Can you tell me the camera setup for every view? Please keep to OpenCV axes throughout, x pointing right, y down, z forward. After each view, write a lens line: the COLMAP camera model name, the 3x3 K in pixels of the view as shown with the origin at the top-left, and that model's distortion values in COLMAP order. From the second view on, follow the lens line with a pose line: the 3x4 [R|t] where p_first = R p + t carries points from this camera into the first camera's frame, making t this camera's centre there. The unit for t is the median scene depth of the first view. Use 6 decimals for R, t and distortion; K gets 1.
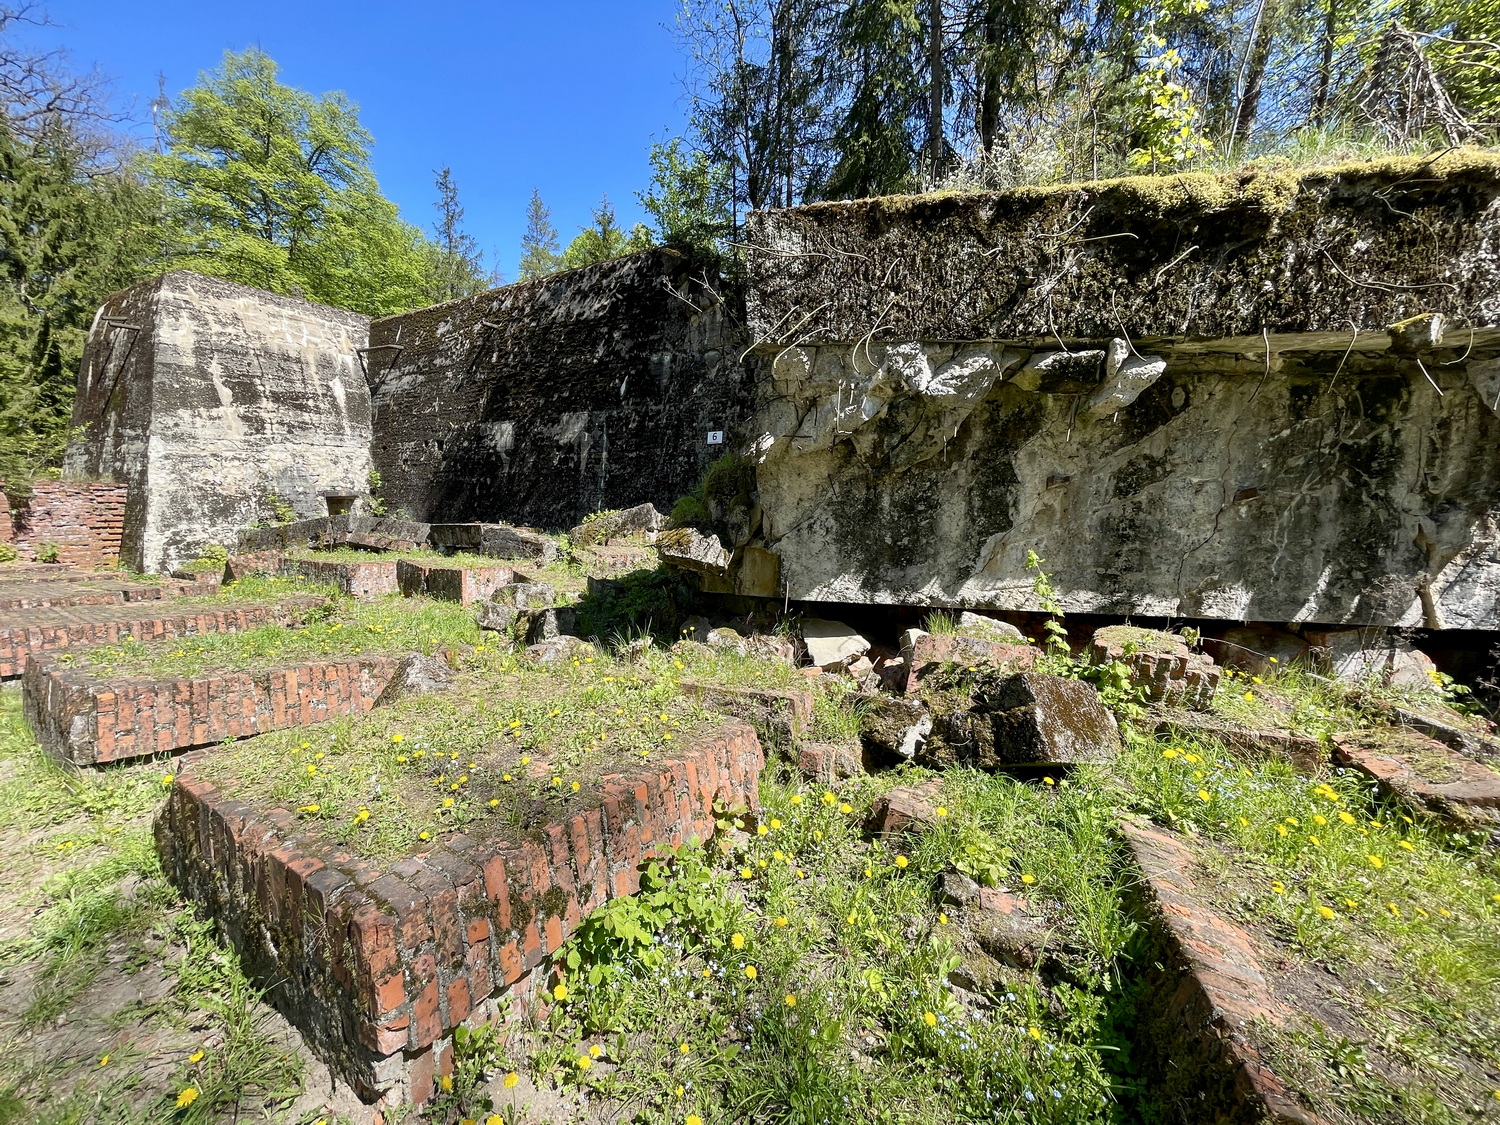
lens RADIAL K [[621.8, 0, 749.9], [0, 621.8, 576.8], [0, 0, 1]] dist [-0.003108, 0.004066]
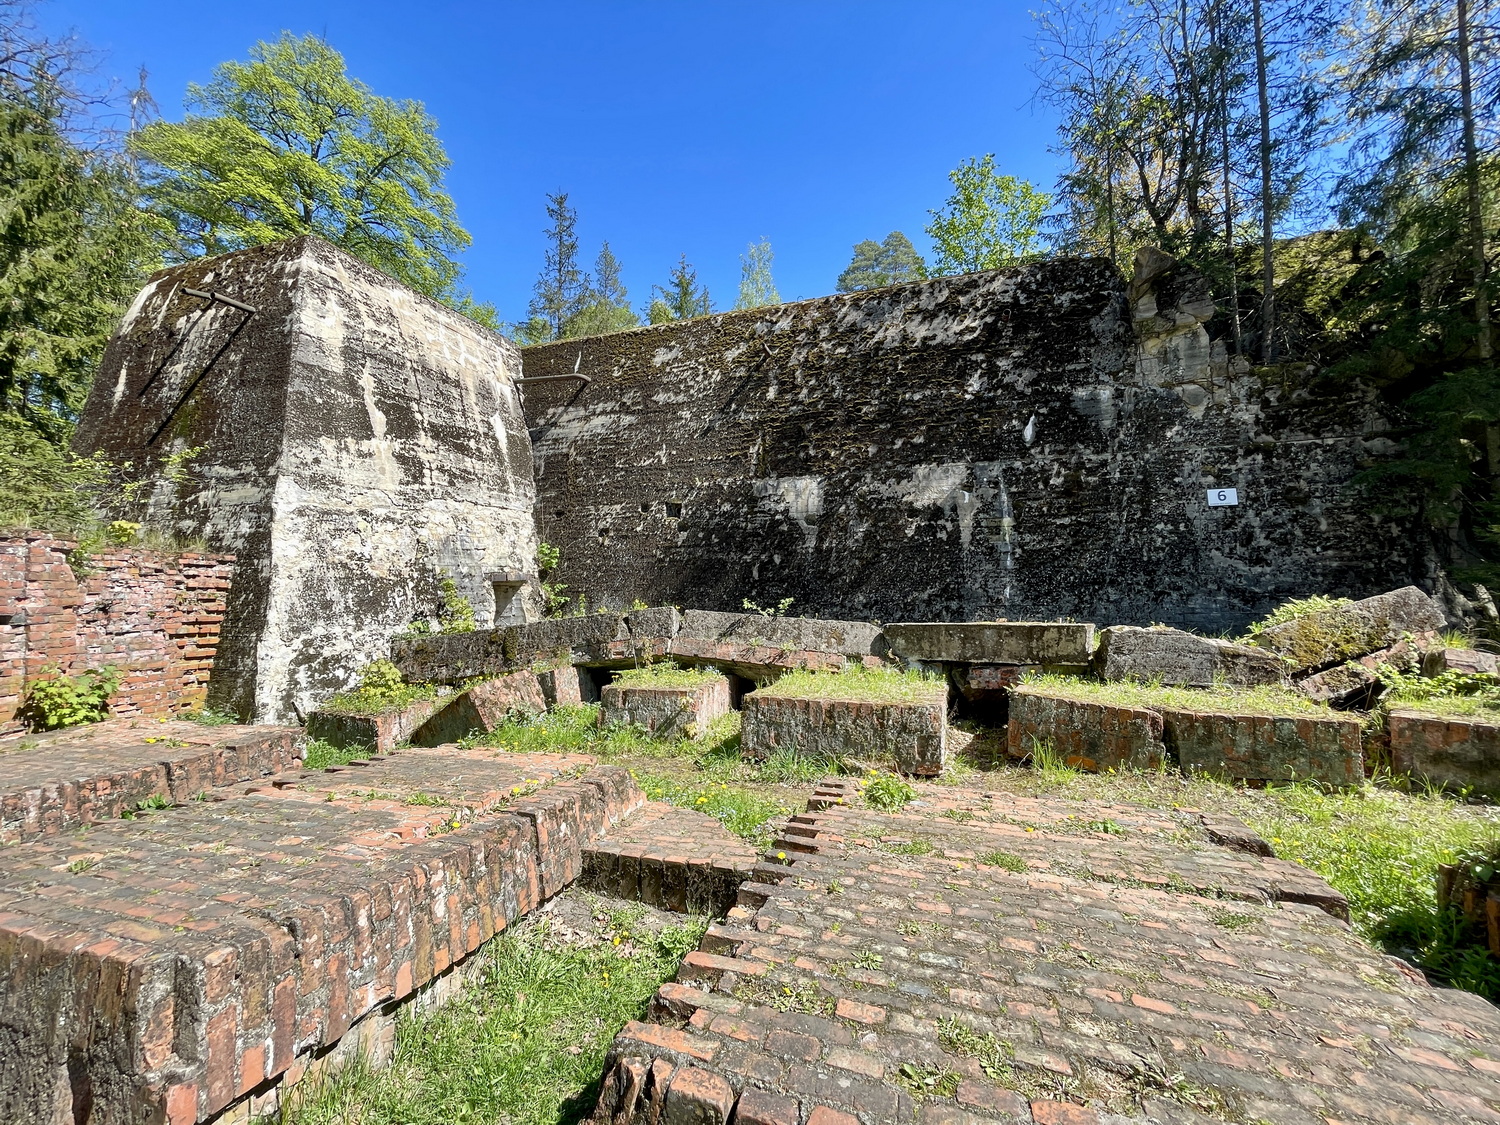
lens RADIAL K [[621.8, 0, 752.2], [0, 621.8, 567.1], [0, 0, 1]] dist [-0.003108, 0.004066]
pose [[0.984563, 0.006718, 0.174900, -0.587891], [0.021556, 0.987002, -0.159255, -0.036806], [-0.173696, 0.160567, 0.971621, 0.346599]]
